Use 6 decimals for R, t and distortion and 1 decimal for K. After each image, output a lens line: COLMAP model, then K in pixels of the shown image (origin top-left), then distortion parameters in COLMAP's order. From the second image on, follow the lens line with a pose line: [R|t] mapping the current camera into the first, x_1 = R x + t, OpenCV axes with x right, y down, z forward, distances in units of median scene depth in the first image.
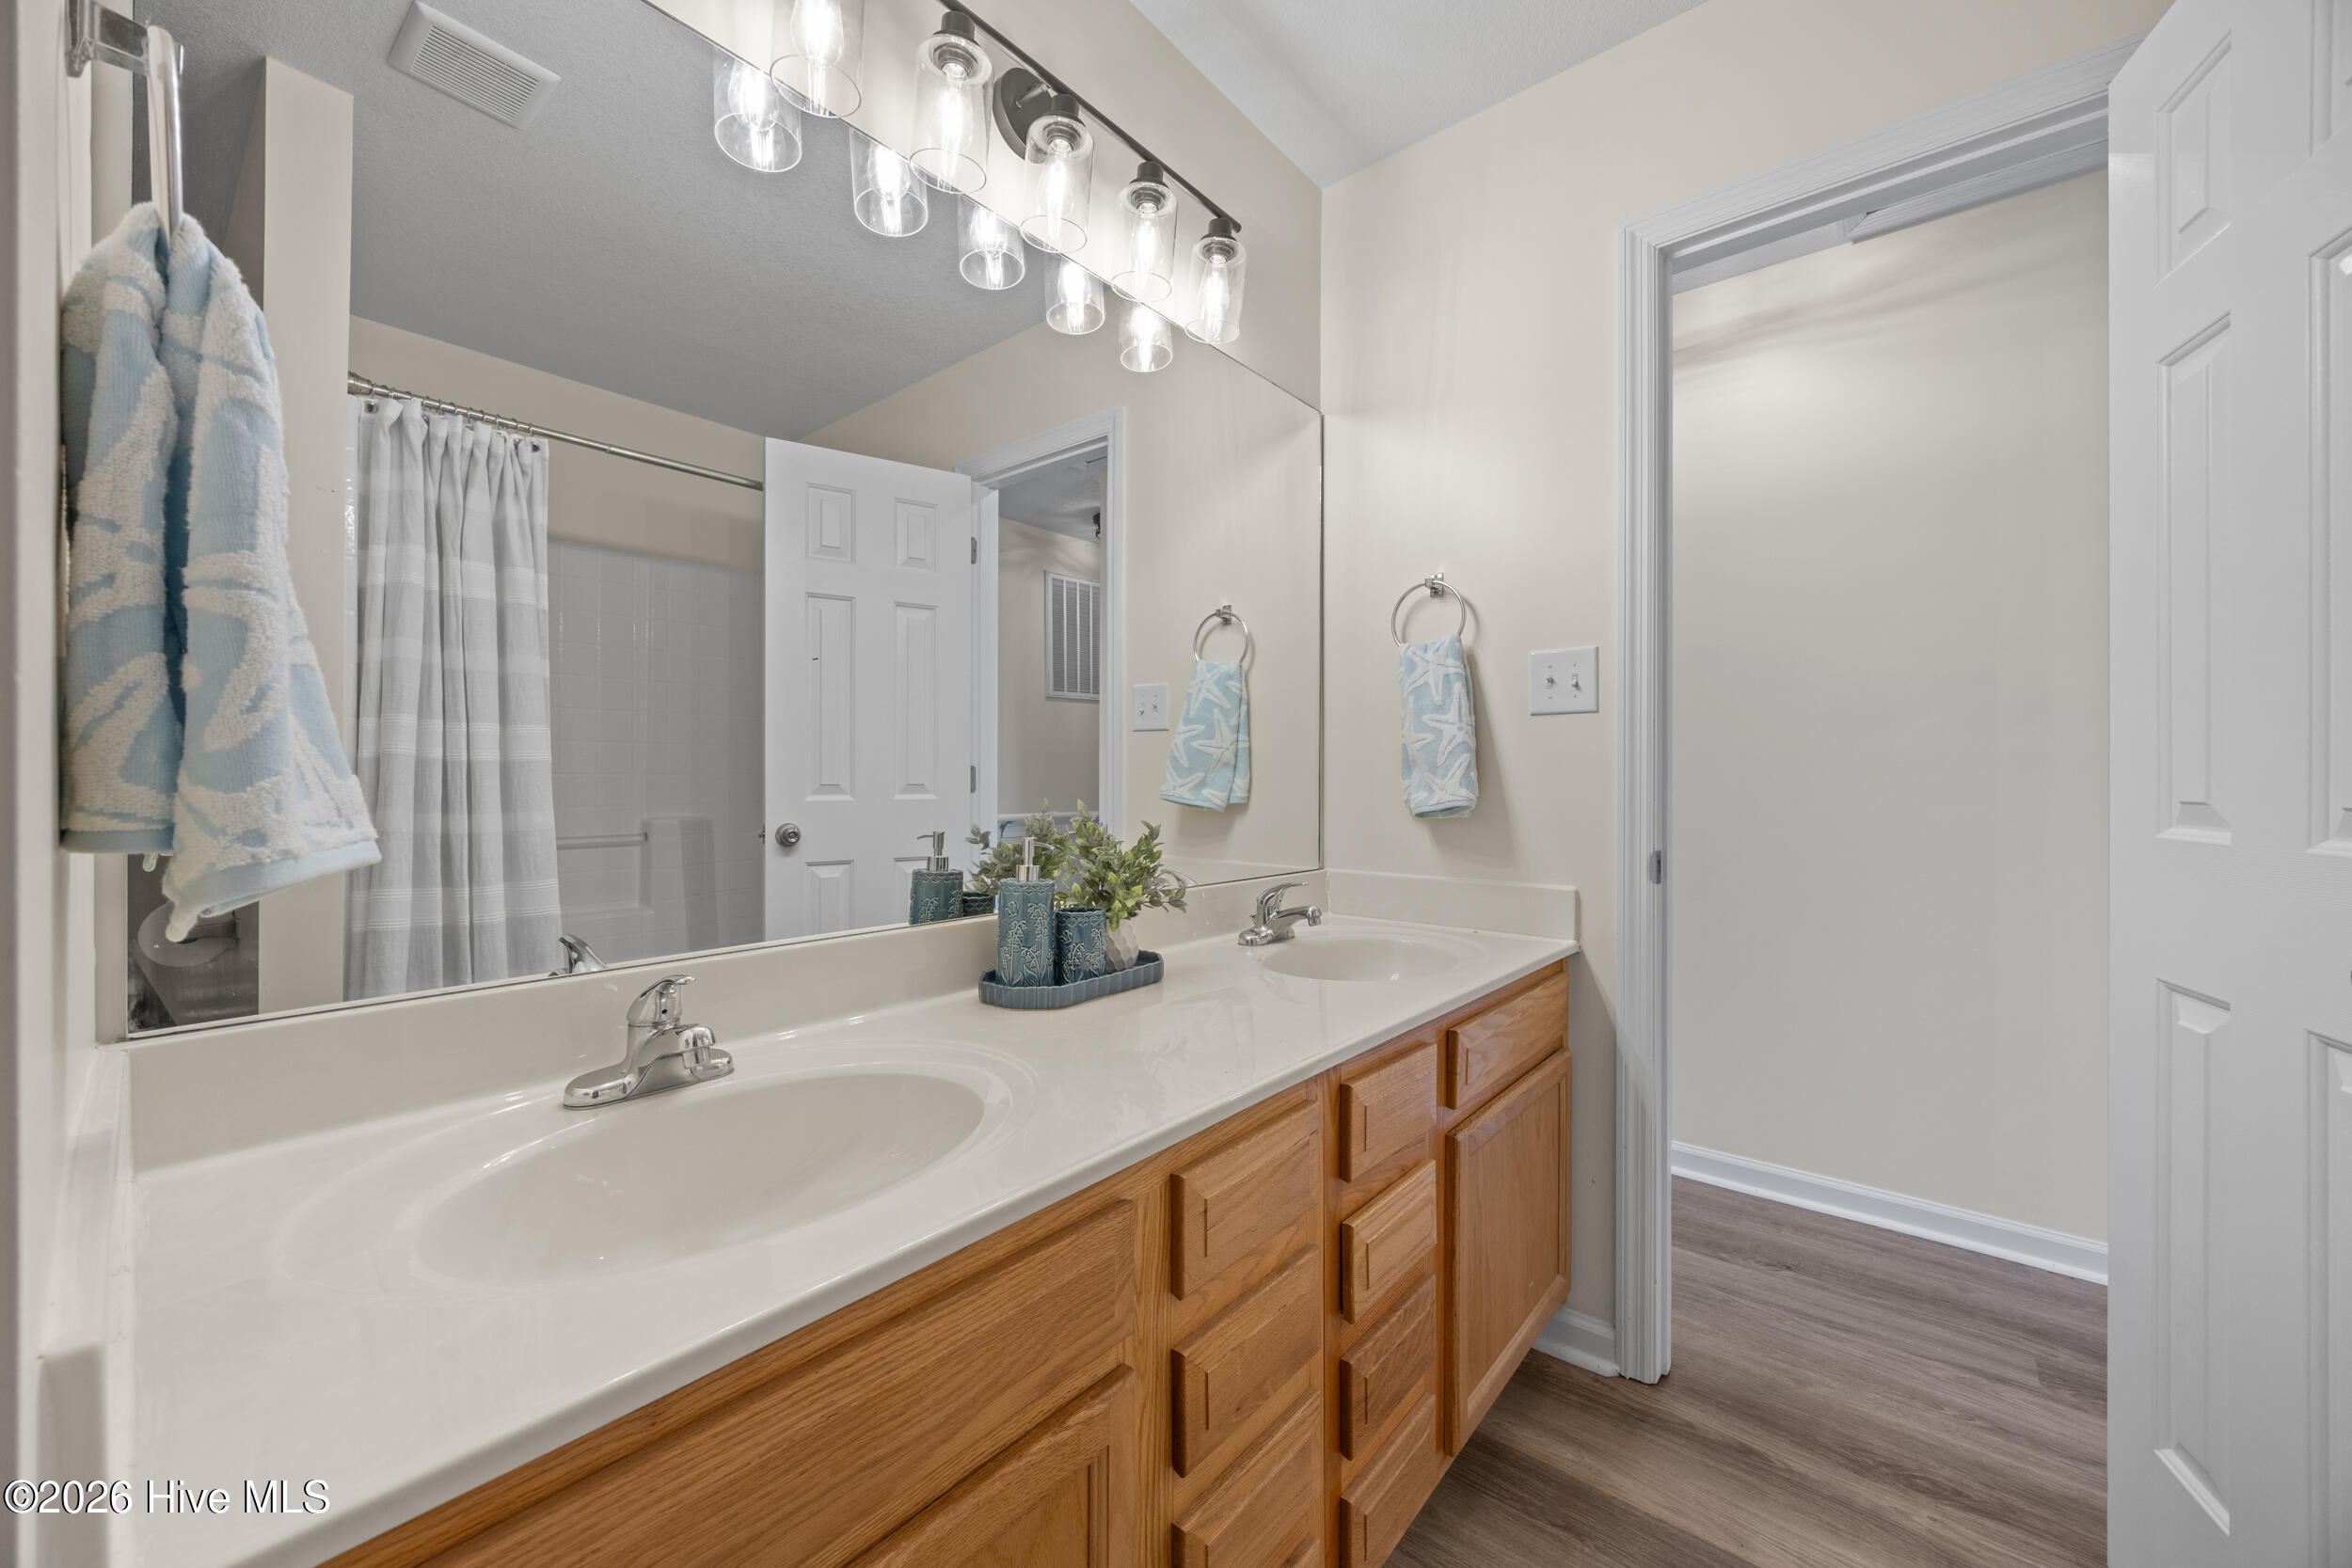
lens RADIAL K [[893.5, 0, 1164.7], [0, 893.5, 788.6], [0, 0, 1]] dist [-0.000811, -0.000301]
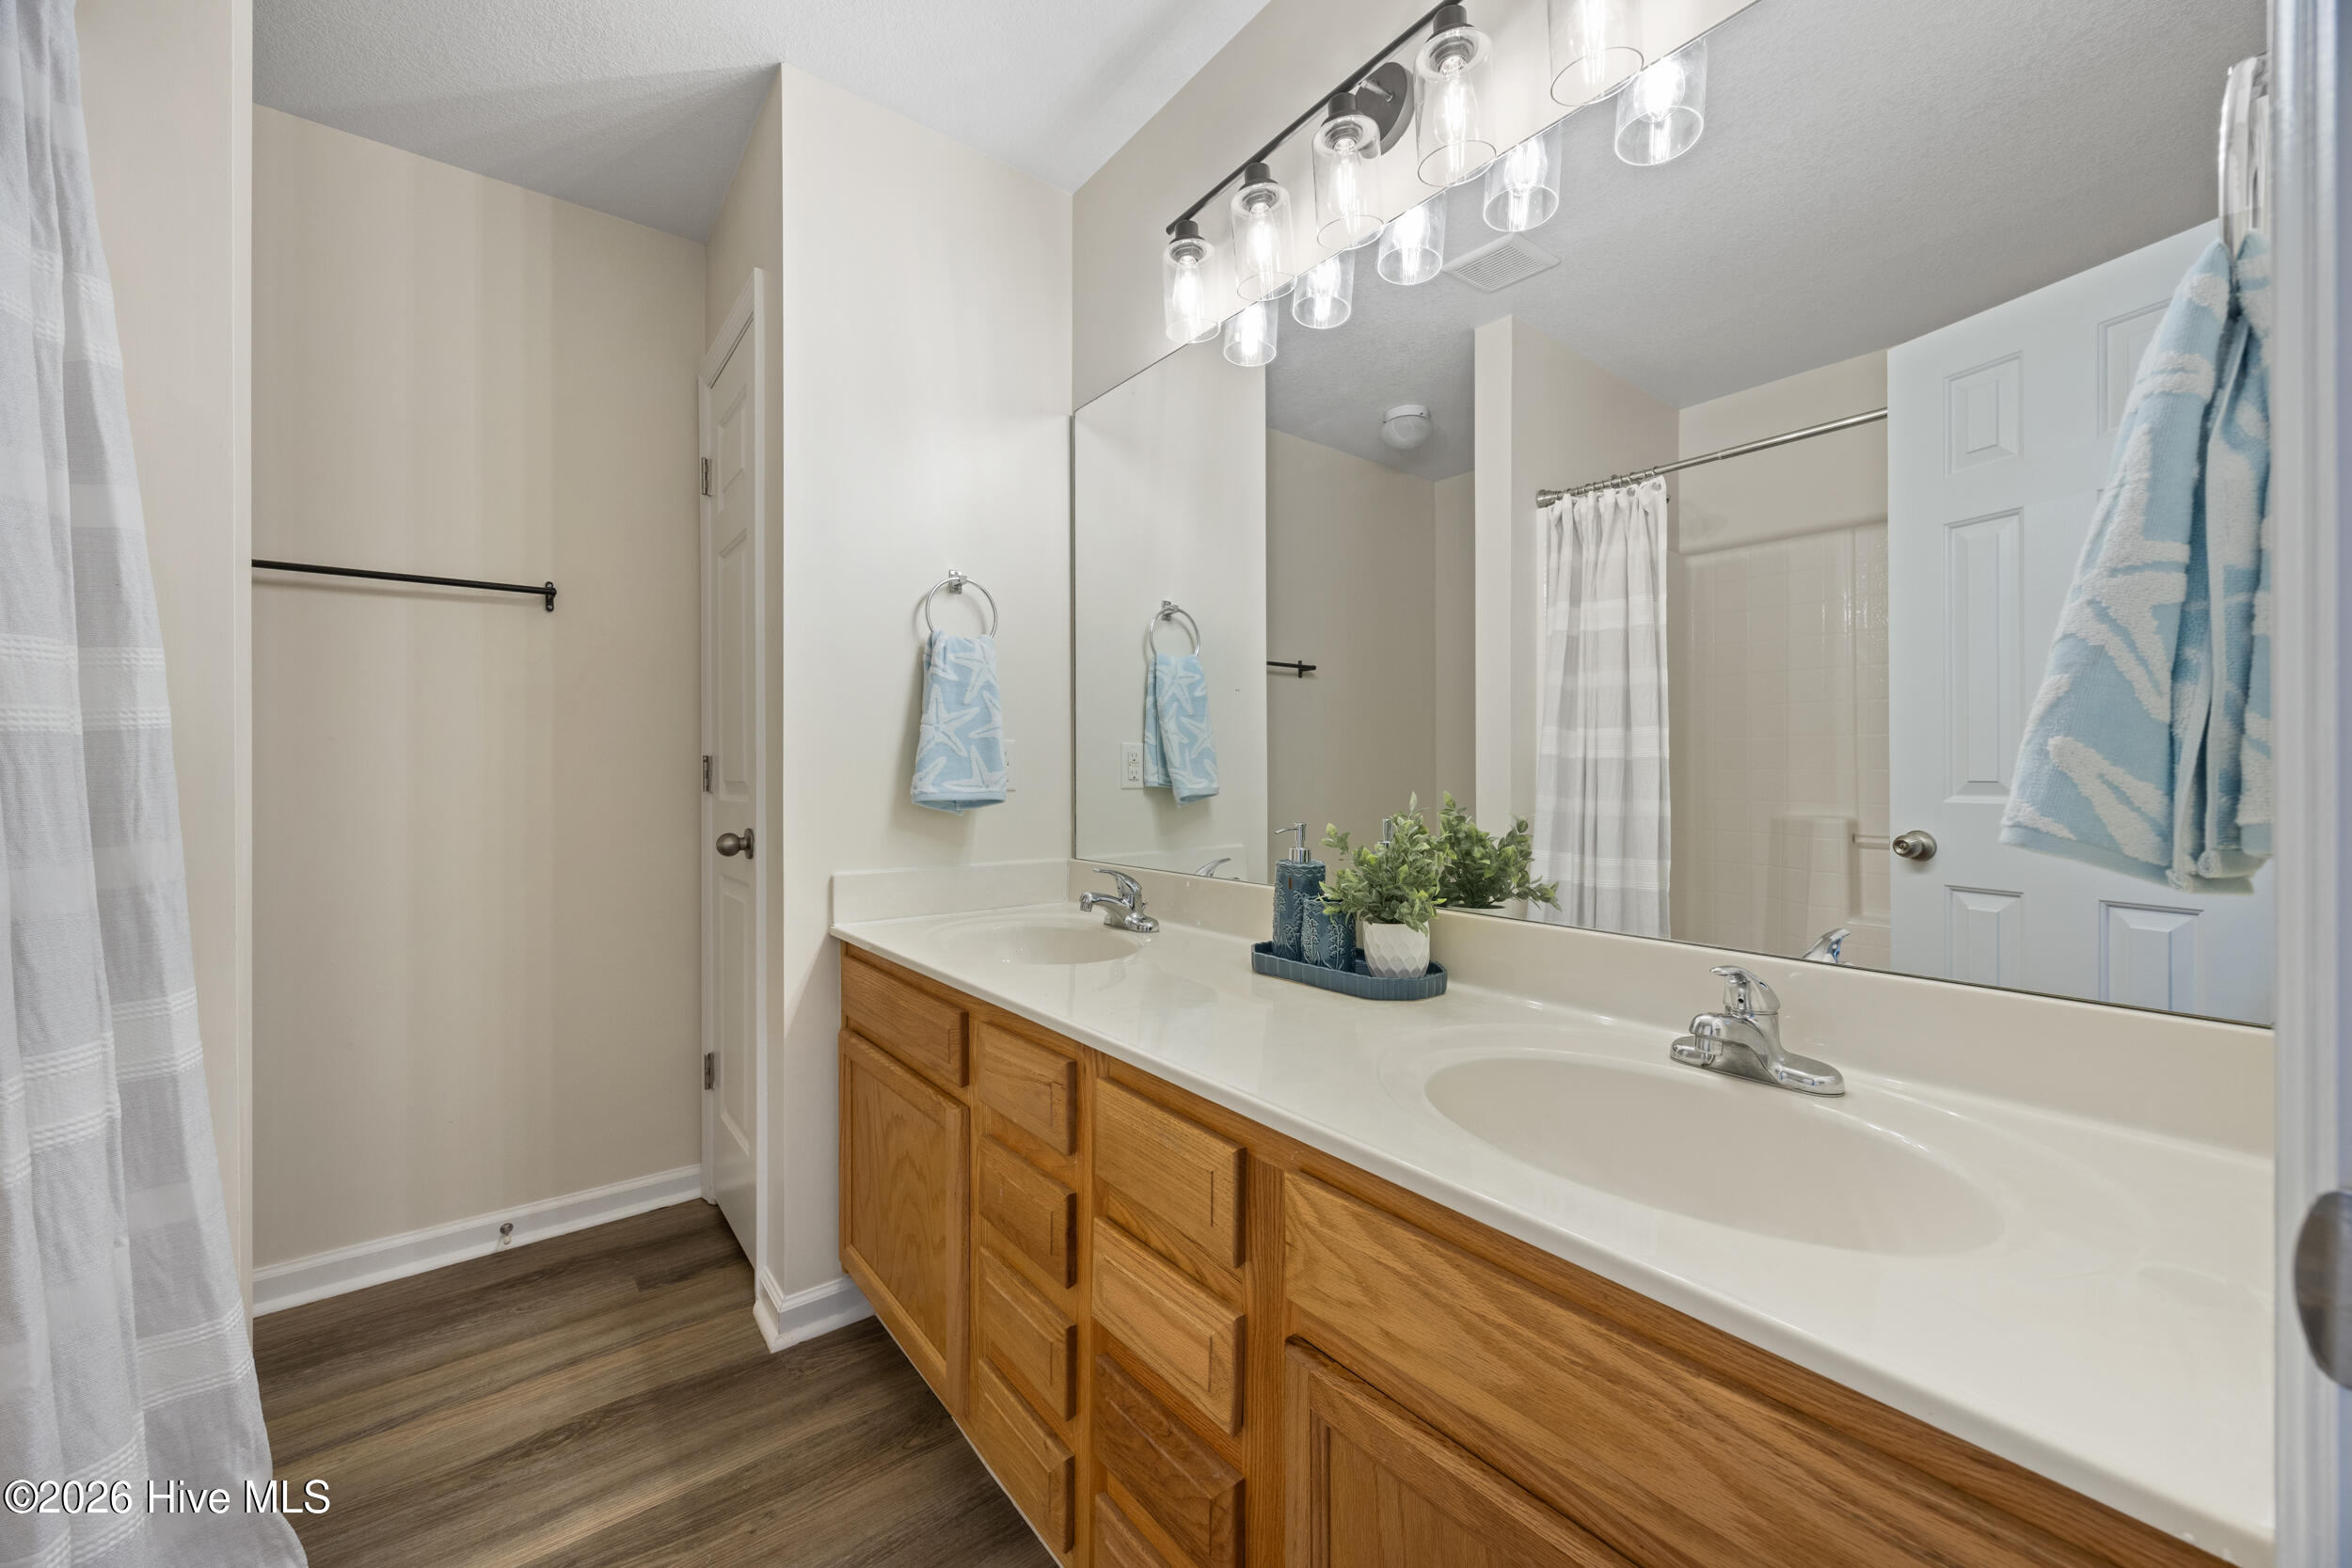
lens RADIAL K [[893.5, 0, 1164.7], [0, 893.5, 788.6], [0, 0, 1]] dist [-0.000811, -0.000301]
pose [[-0.221275, 0.014164, -0.975109, 0.596975], [-0.015422, 0.999719, 0.018021, -0.001718], [0.975090, 0.019025, -0.220994, 0.670550]]
